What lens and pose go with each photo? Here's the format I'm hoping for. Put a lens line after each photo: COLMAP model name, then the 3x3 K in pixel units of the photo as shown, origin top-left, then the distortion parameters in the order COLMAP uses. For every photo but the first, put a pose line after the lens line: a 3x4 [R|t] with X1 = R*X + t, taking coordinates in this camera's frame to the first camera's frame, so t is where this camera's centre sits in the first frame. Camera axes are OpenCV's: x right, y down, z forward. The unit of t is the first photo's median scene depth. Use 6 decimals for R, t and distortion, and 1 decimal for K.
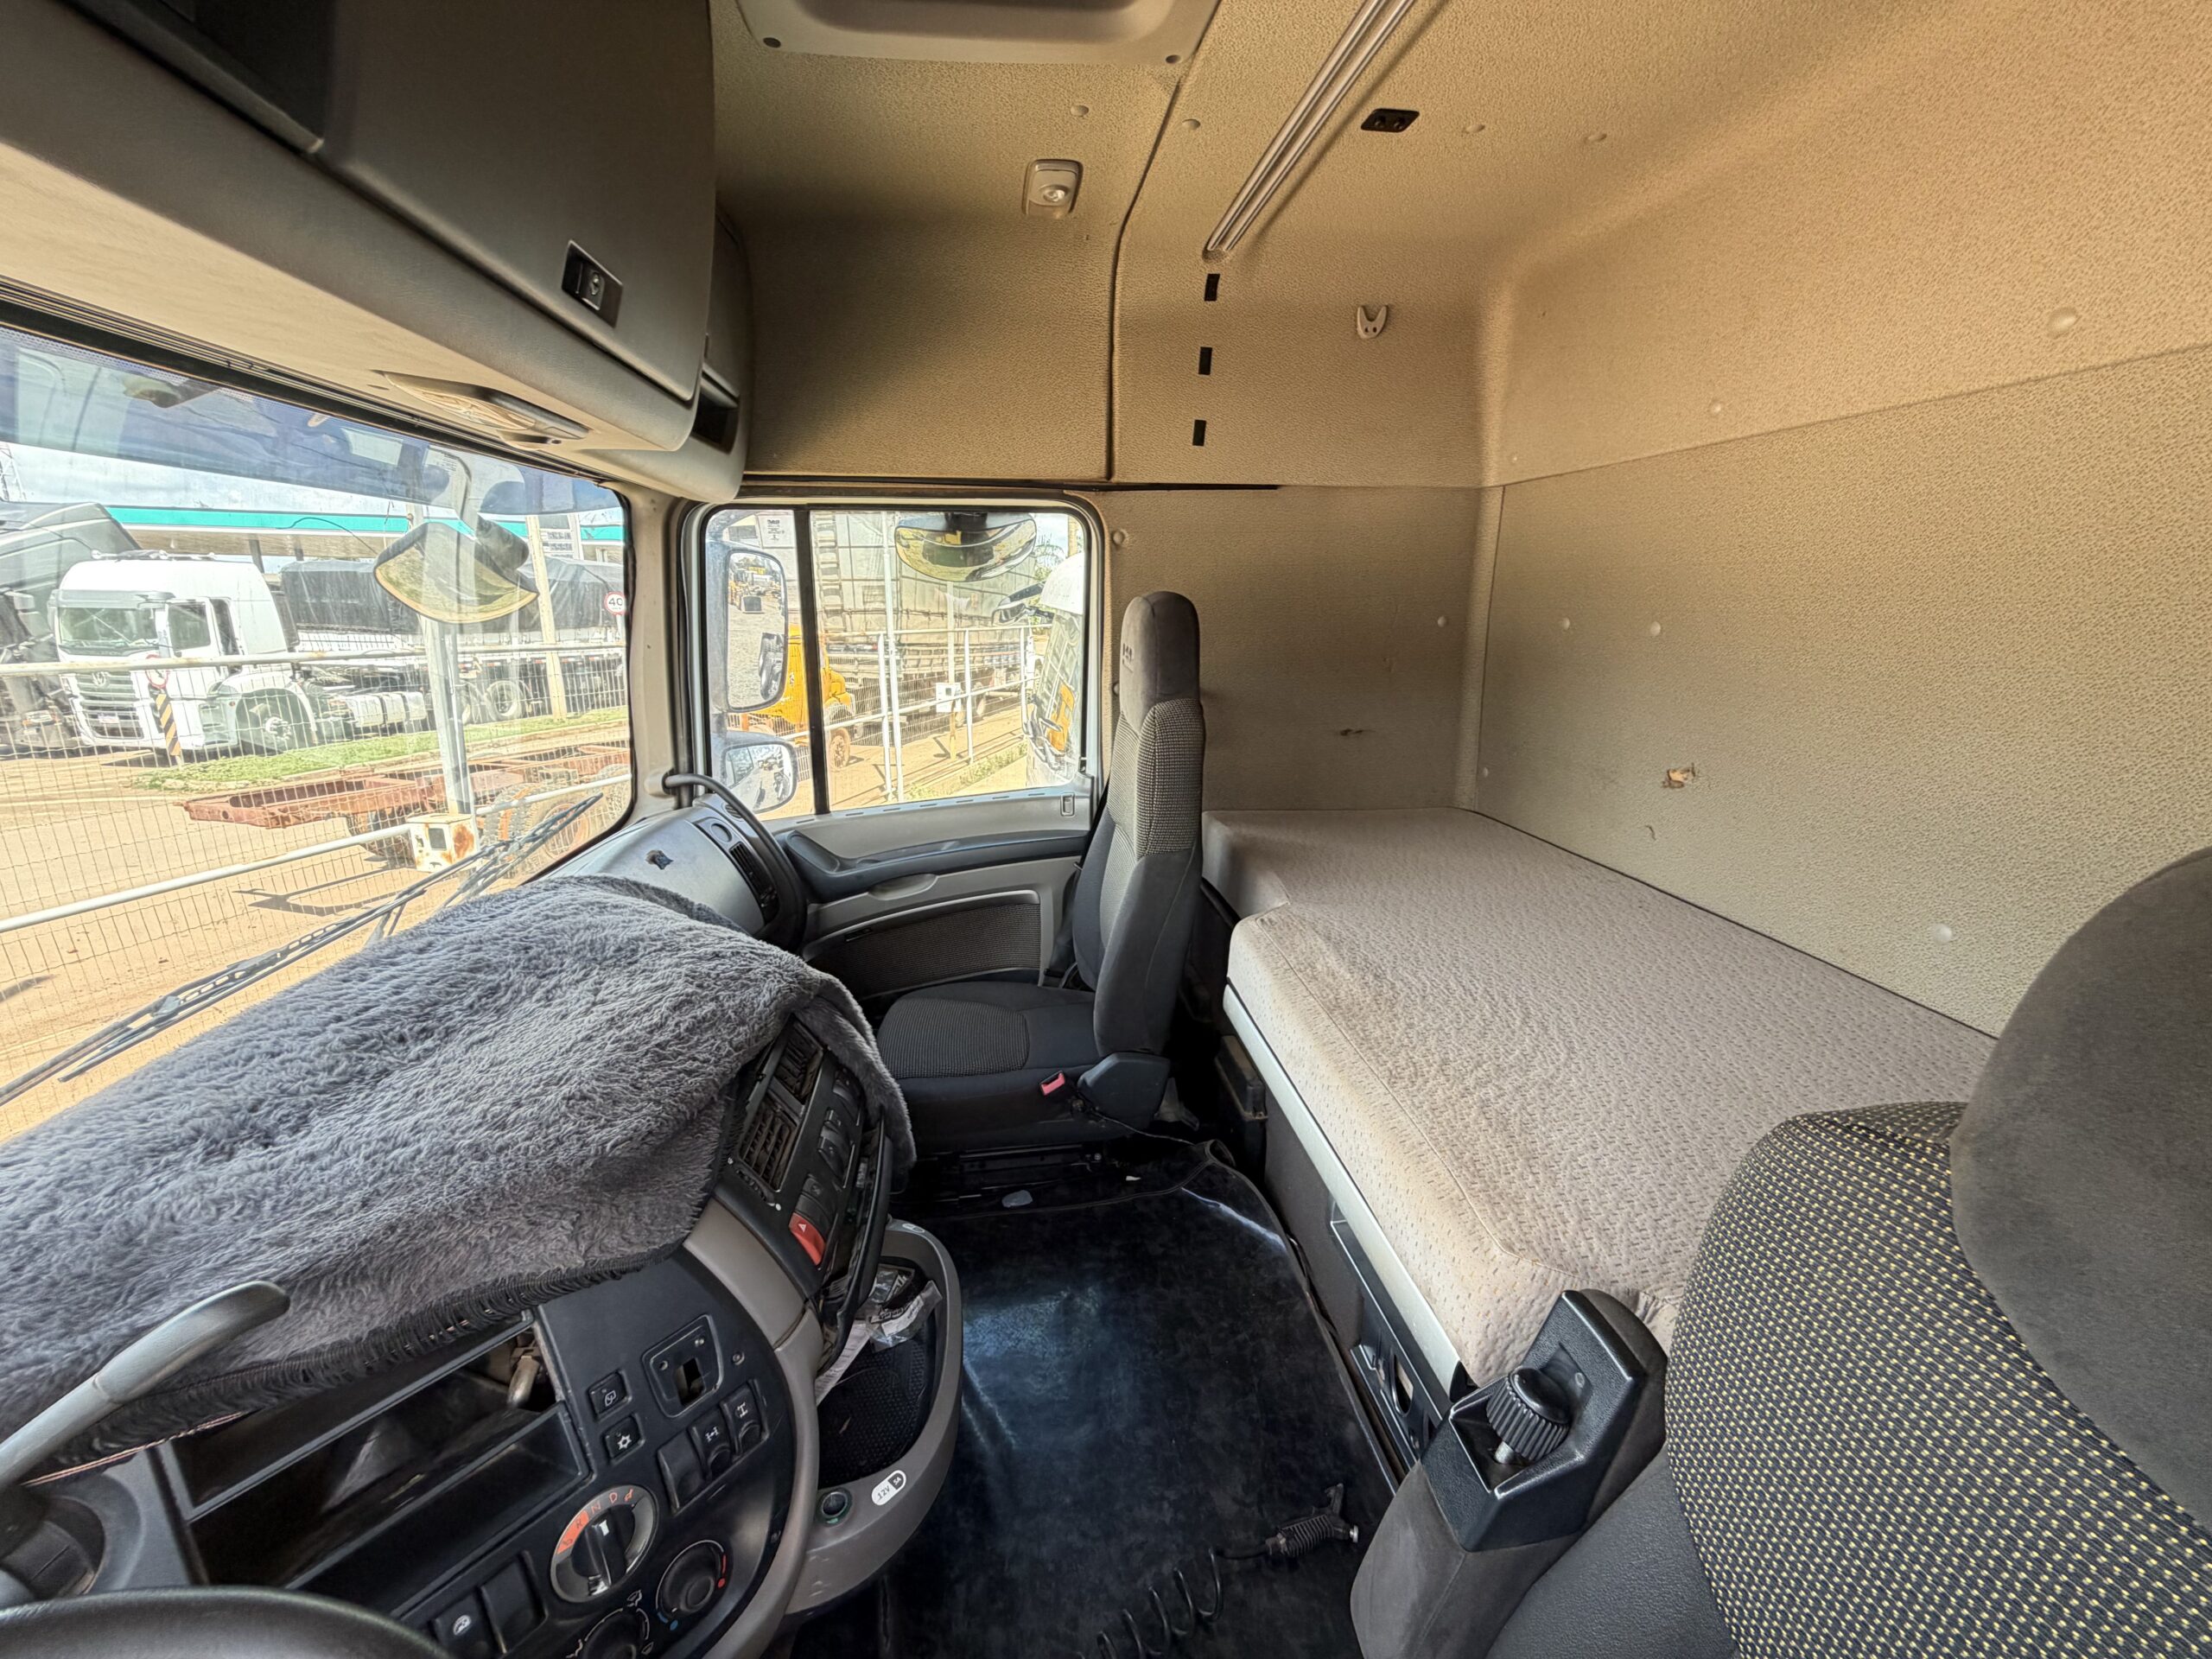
lens RADIAL K [[884.9, 0, 1101.1], [0, 884.9, 828.5], [0, 0, 1]] dist [0.002767, -0.000077]
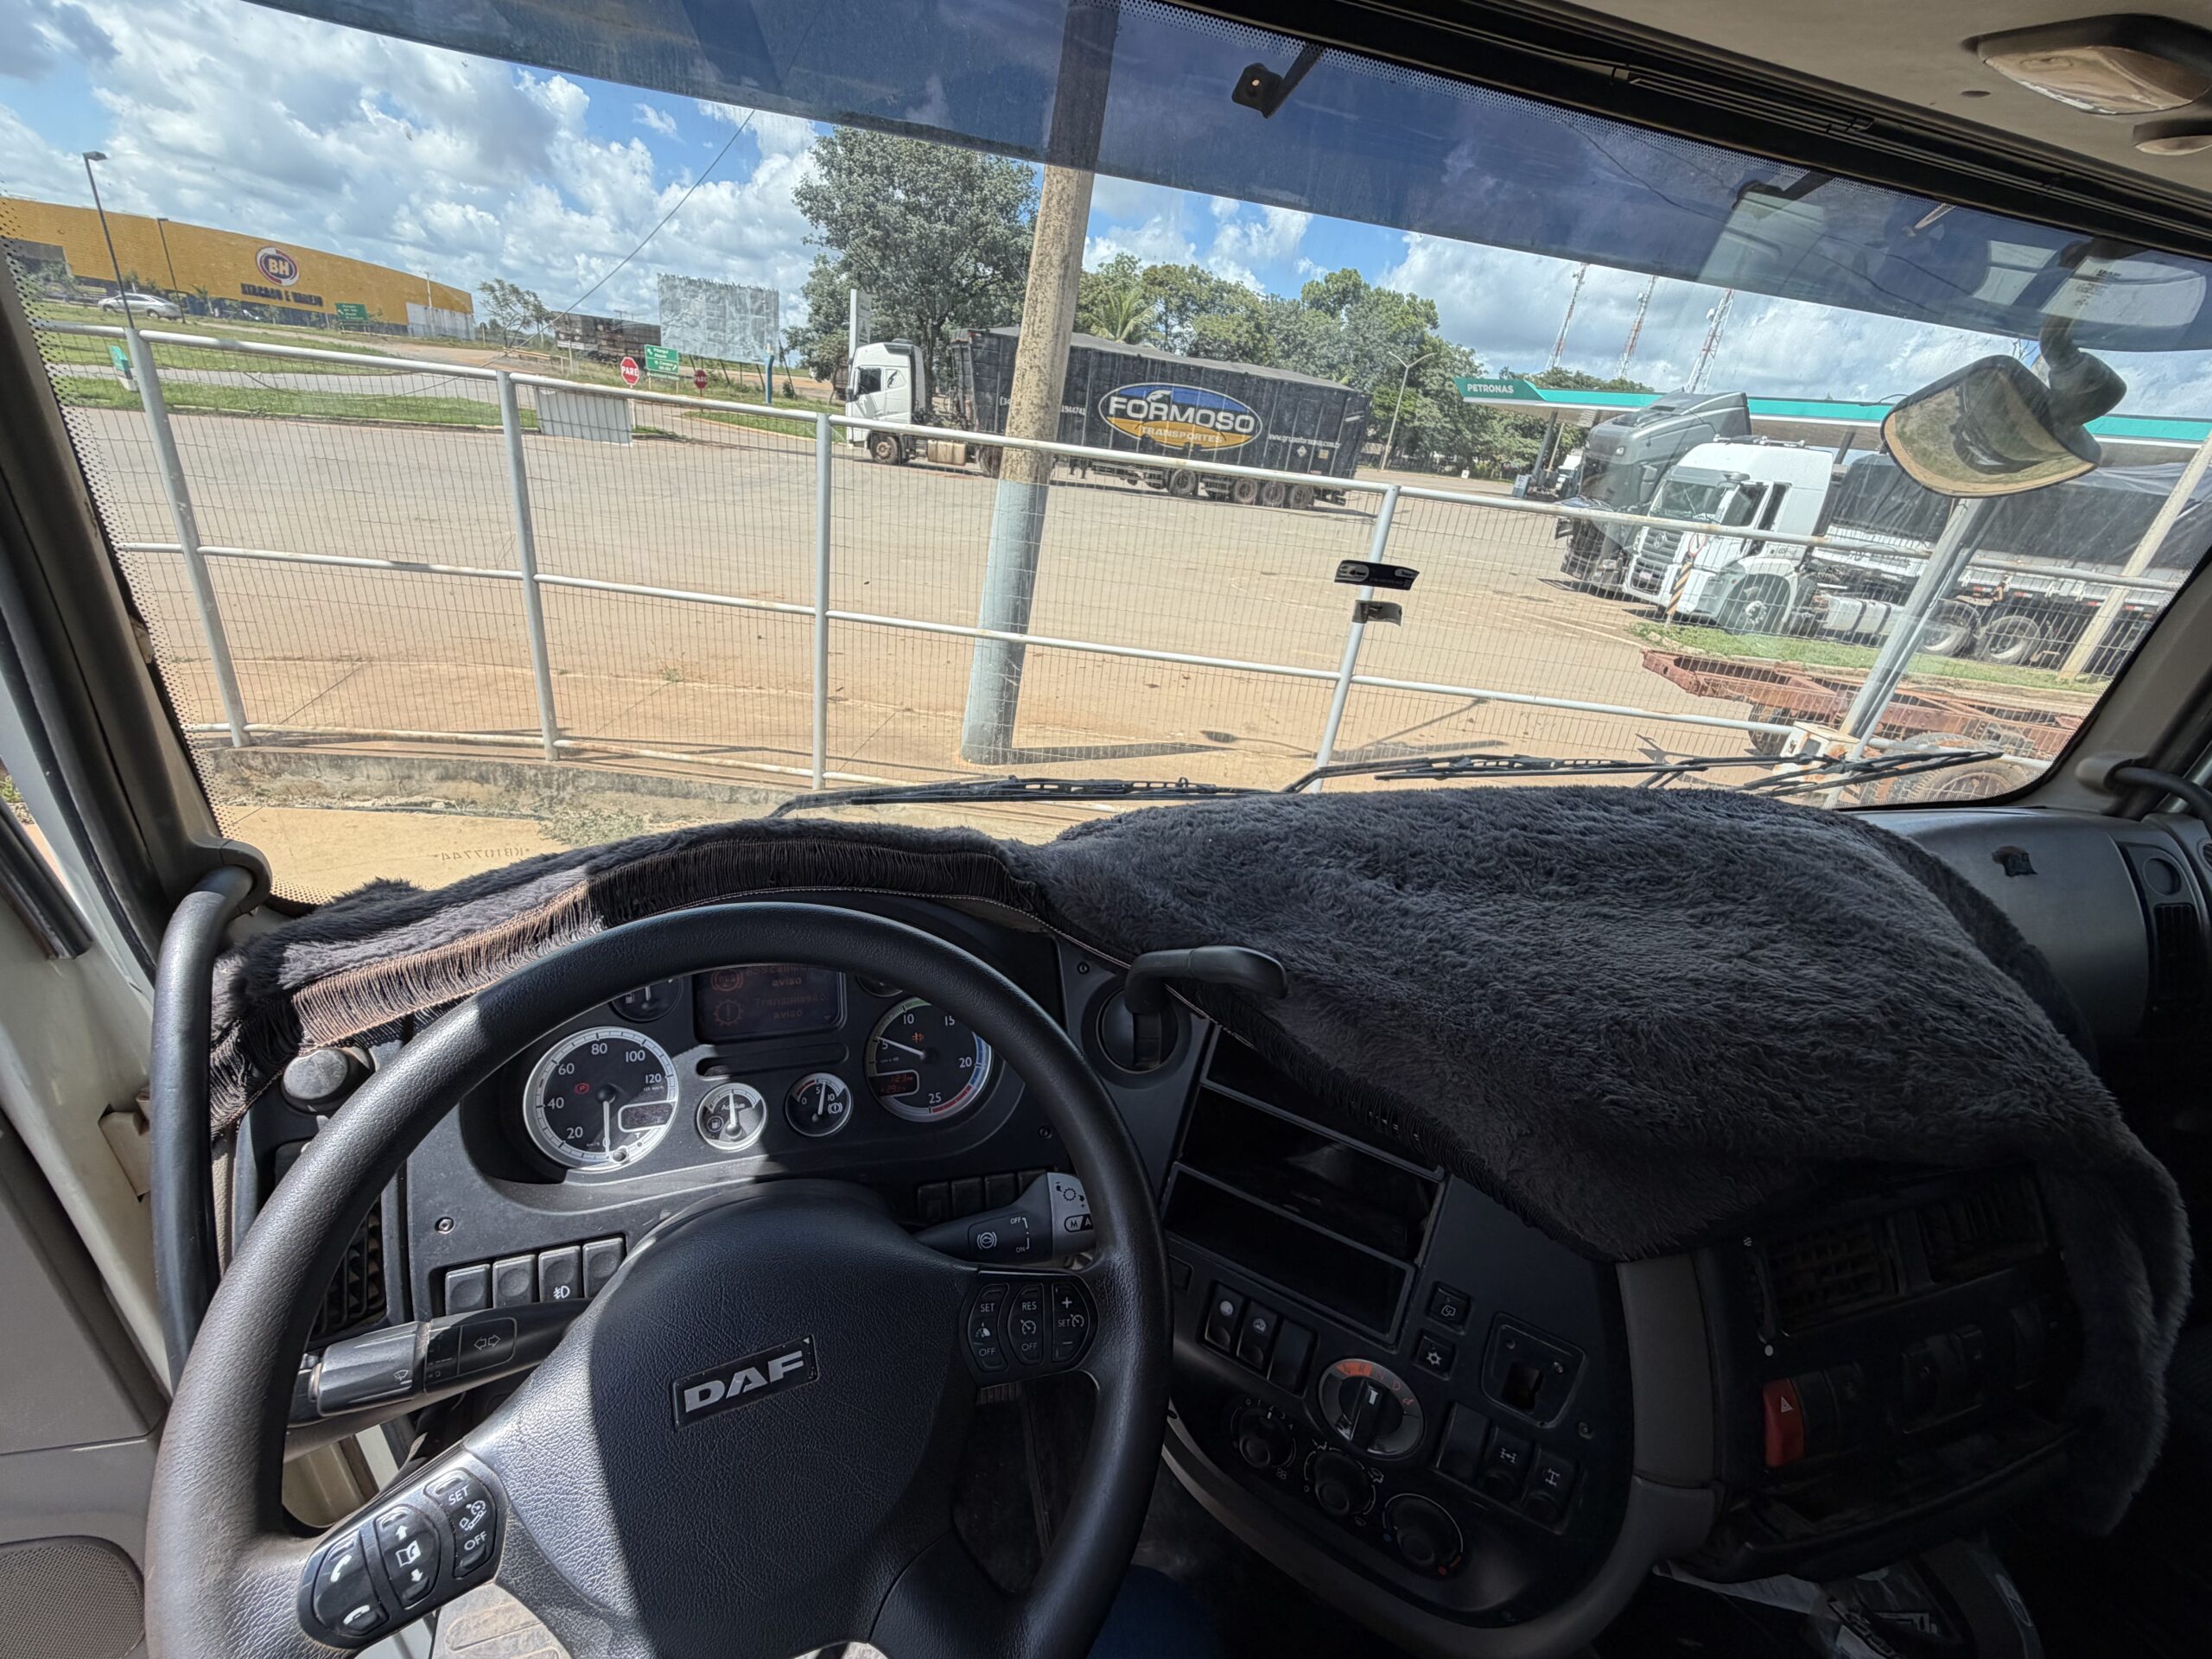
lens RADIAL K [[884.9, 0, 1096.2], [0, 884.9, 826.0], [0, 0, 1]] dist [0.002767, -0.000077]
pose [[0.168502, 0.429321, -0.887294, -0.017124], [-0.339133, 0.870461, 0.356772, 0.009425], [0.925524, 0.240794, 0.292271, 0.173455]]
